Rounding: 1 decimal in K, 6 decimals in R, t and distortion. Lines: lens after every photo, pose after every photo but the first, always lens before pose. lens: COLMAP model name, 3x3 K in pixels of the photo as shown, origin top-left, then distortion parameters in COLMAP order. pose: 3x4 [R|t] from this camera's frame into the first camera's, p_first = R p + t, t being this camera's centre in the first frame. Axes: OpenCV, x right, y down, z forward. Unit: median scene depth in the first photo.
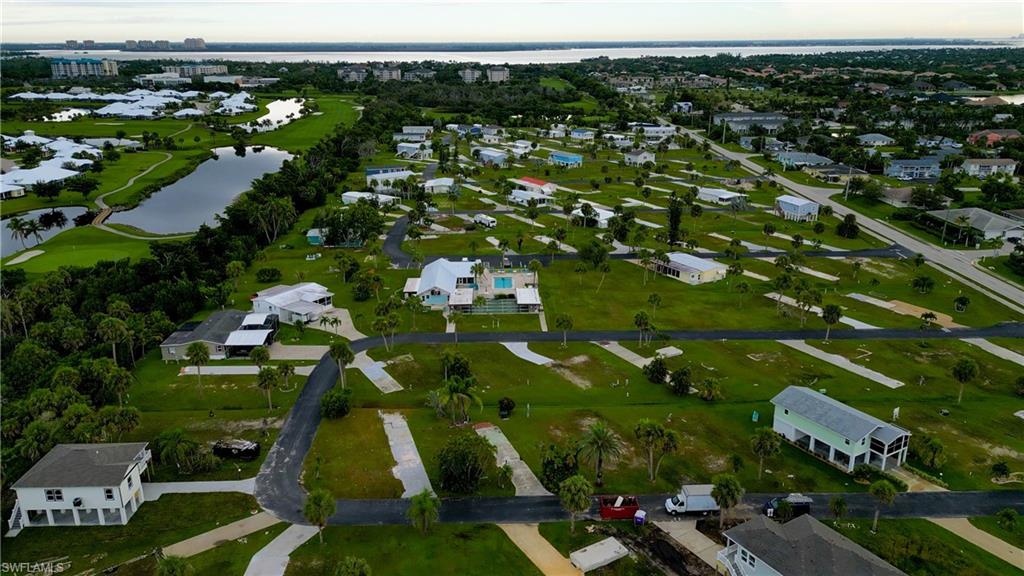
lens RADIAL K [[749.4, 0, 512.9], [0, 749.4, 292.0], [0, 0, 1]] dist [0.070527, -0.070171]
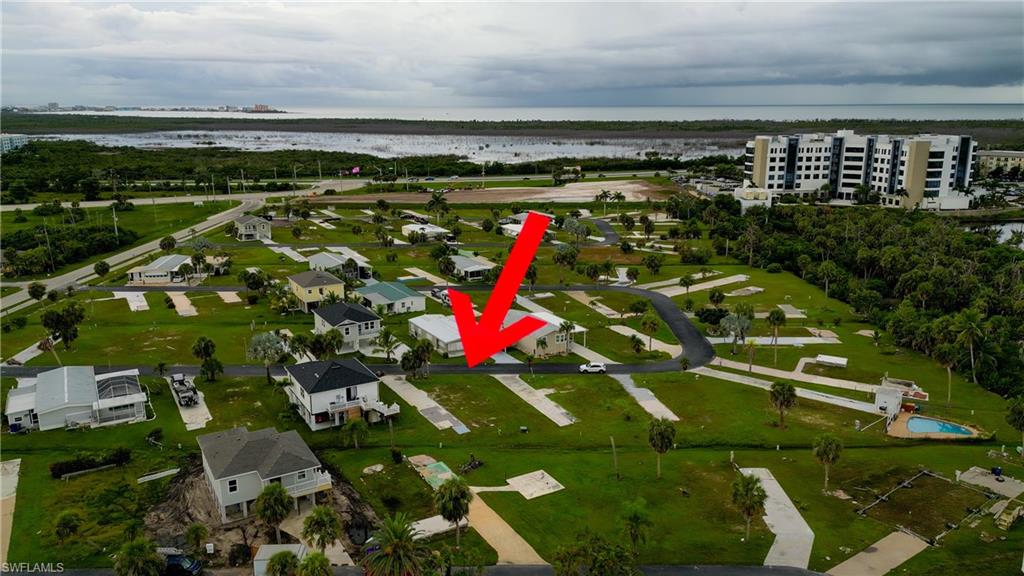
lens RADIAL K [[732.4, 0, 510.9], [0, 732.4, 289.0], [0, 0, 1]] dist [0.006795, -0.000134]
pose [[-0.999789, -0.000157, 0.020521, 0.001728], [0.010821, 0.845603, 0.533703, -0.166759], [-0.017436, 0.533813, -0.845423, 0.707757]]
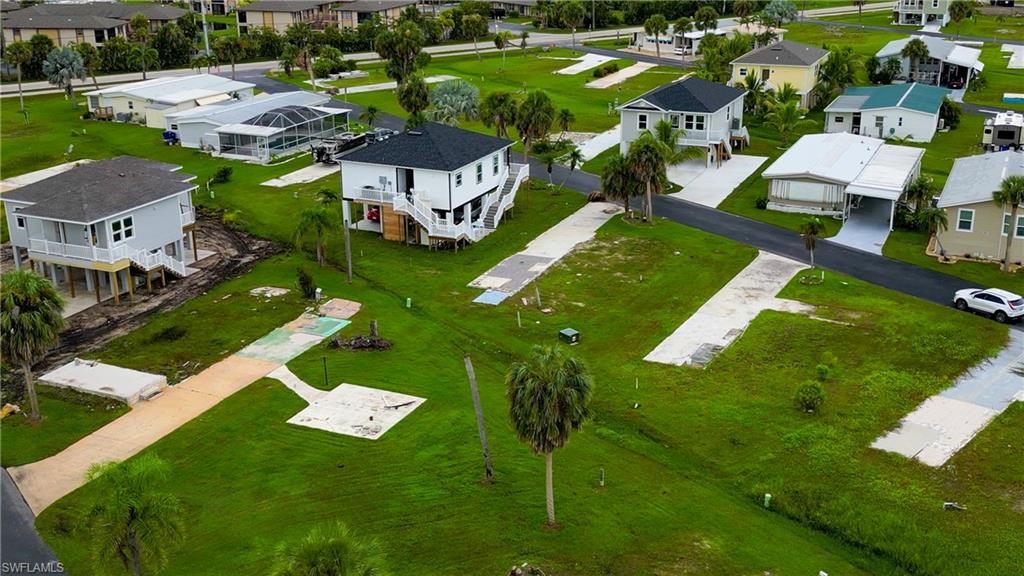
lens RADIAL K [[1116.3, 0, 514.2], [0, 1116.3, 297.4], [0, 0, 1]] dist [0.088798, 0.000000]
pose [[-0.561039, -0.273884, 0.781167, -0.247094], [0.271326, 0.830704, 0.486120, 0.014798], [-0.782060, 0.484683, -0.391746, 0.463347]]
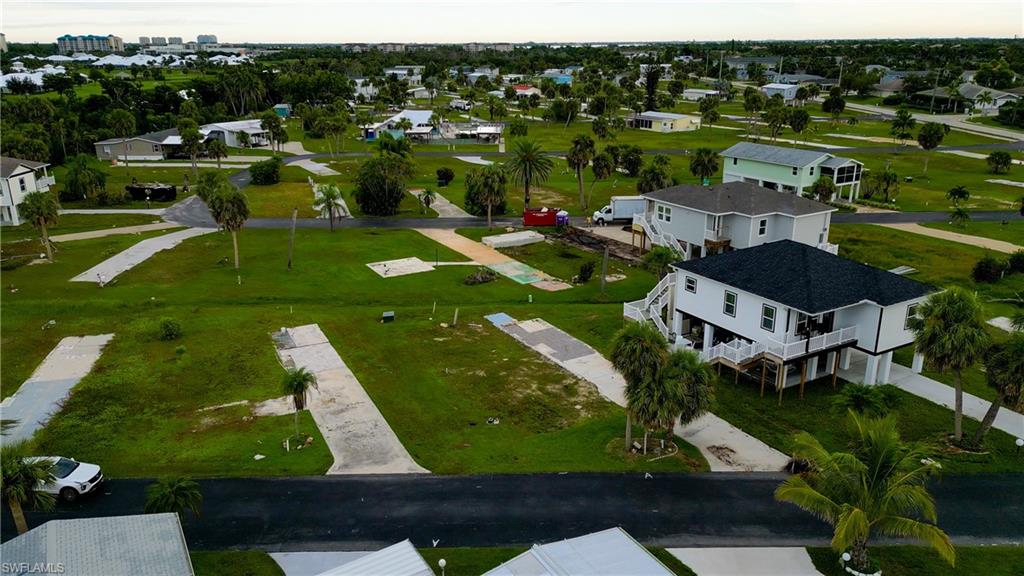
lens RADIAL K [[749.4, 0, 513.7], [0, 749.4, 291.3], [0, 0, 1]] dist [0.070527, -0.070171]
pose [[0.999876, 0.000577, -0.015732, 0.057043], [-0.000647, 0.999990, -0.004454, 0.183815], [0.015729, 0.004464, 0.999866, 0.031371]]
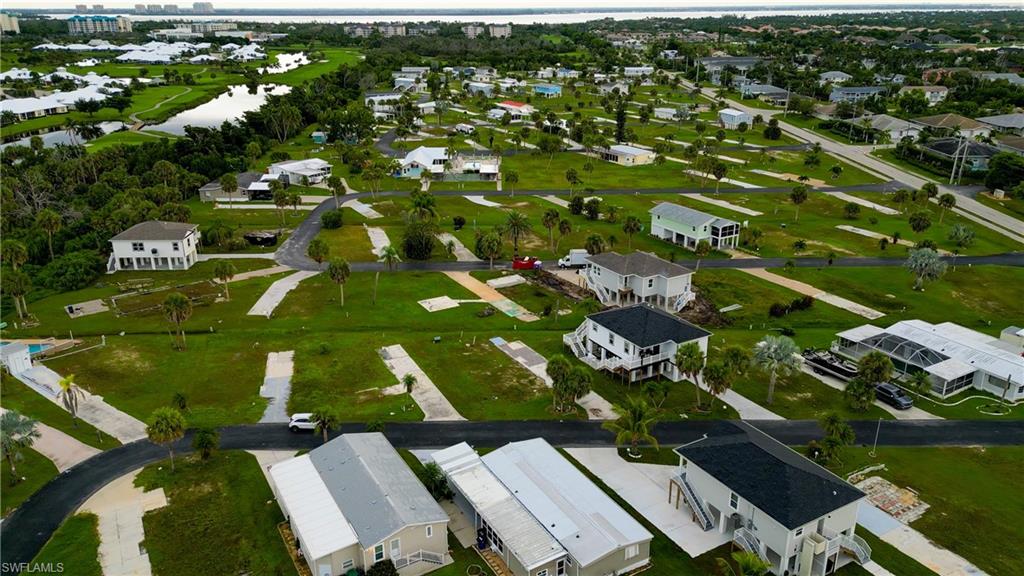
lens RADIAL K [[749.4, 0, 516.5], [0, 749.4, 292.2], [0, 0, 1]] dist [0.070527, -0.070171]
pose [[0.999959, 0.001879, -0.008898, 0.065221], [-0.001530, 0.999236, 0.039044, 0.137031], [0.008965, -0.039029, 0.999198, -0.212775]]
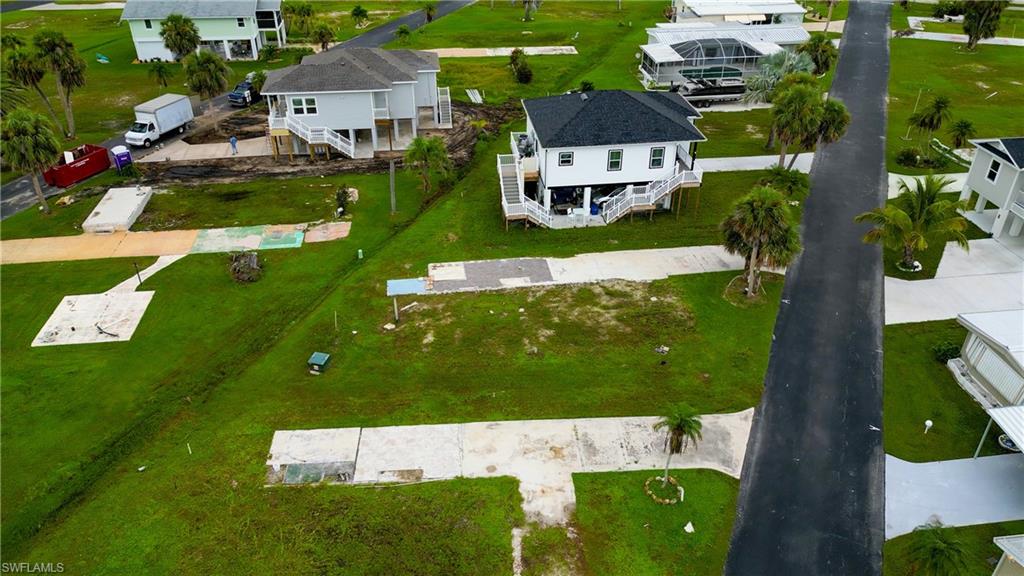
lens RADIAL K [[749.4, 0, 515.0], [0, 749.4, 290.0], [0, 0, 1]] dist [0.070527, -0.070171]
pose [[0.405318, -0.486681, 0.773860, -0.123867], [0.286976, 0.871457, 0.397753, 0.109444], [-0.867964, 0.060863, 0.492883, 0.175992]]
